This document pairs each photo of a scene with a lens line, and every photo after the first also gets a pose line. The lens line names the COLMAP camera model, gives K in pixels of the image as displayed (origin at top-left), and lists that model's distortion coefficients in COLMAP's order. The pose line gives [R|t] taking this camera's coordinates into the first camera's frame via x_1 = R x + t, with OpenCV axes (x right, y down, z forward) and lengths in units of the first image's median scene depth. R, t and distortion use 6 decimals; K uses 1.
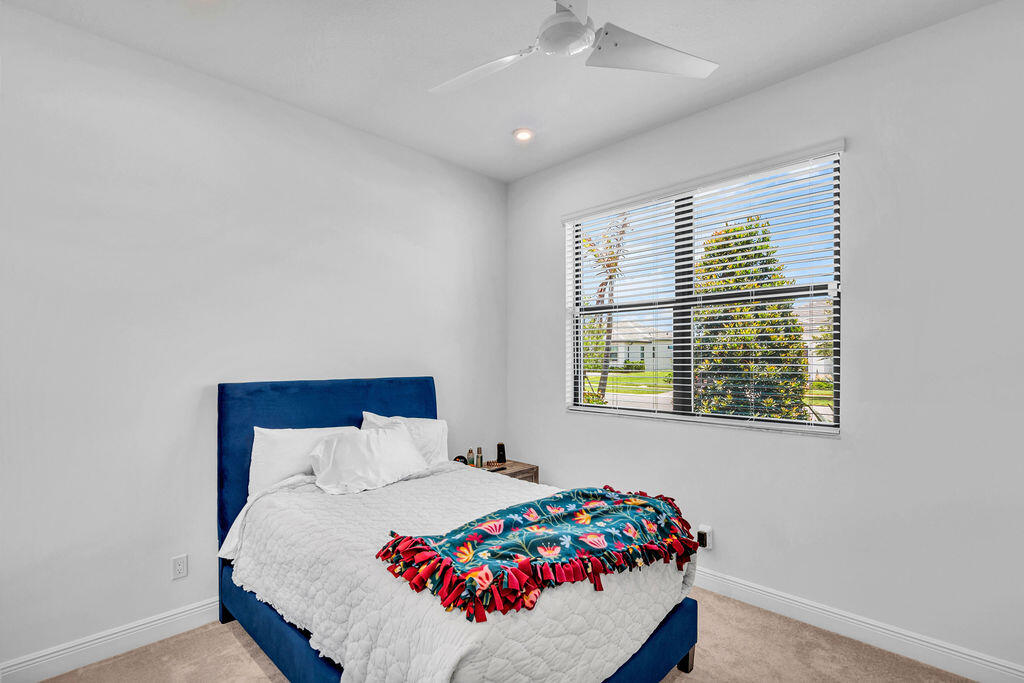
lens RADIAL K [[462.3, 0, 507.8], [0, 462.3, 353.7], [0, 0, 1]] dist [-0.000302, -0.000093]
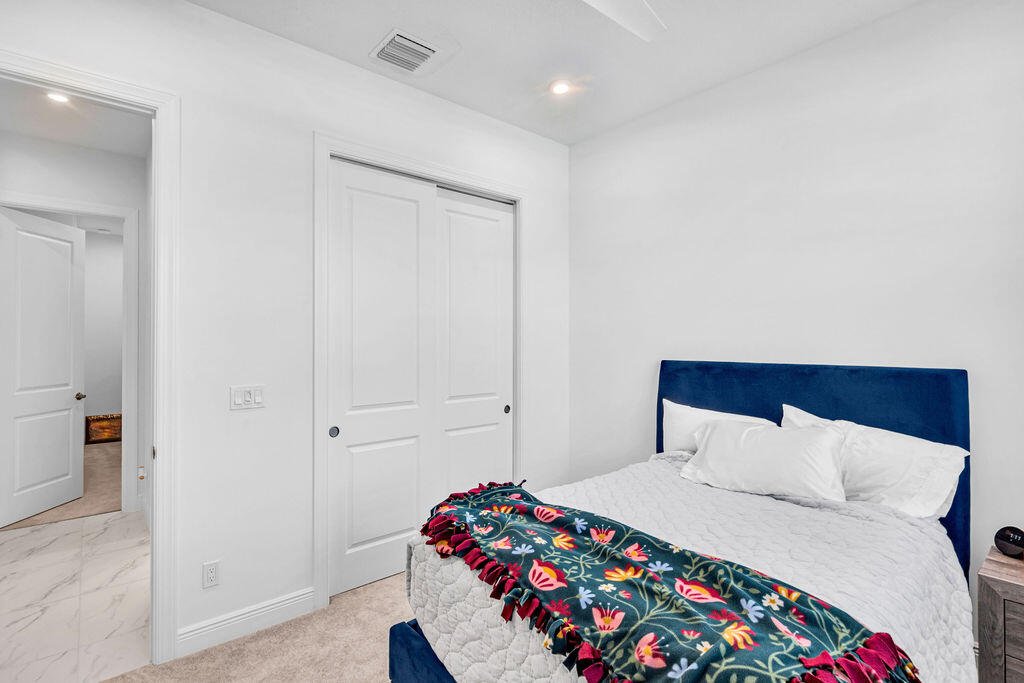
lens RADIAL K [[480.3, 0, 498.1], [0, 480.3, 341.3], [0, 0, 1]] dist [0.004337, 0.000276]
pose [[-0.064916, -0.001624, -0.997889, 0.848708], [0.011598, 0.999930, -0.002382, 0.016418], [0.997823, -0.011728, -0.064893, 0.845844]]
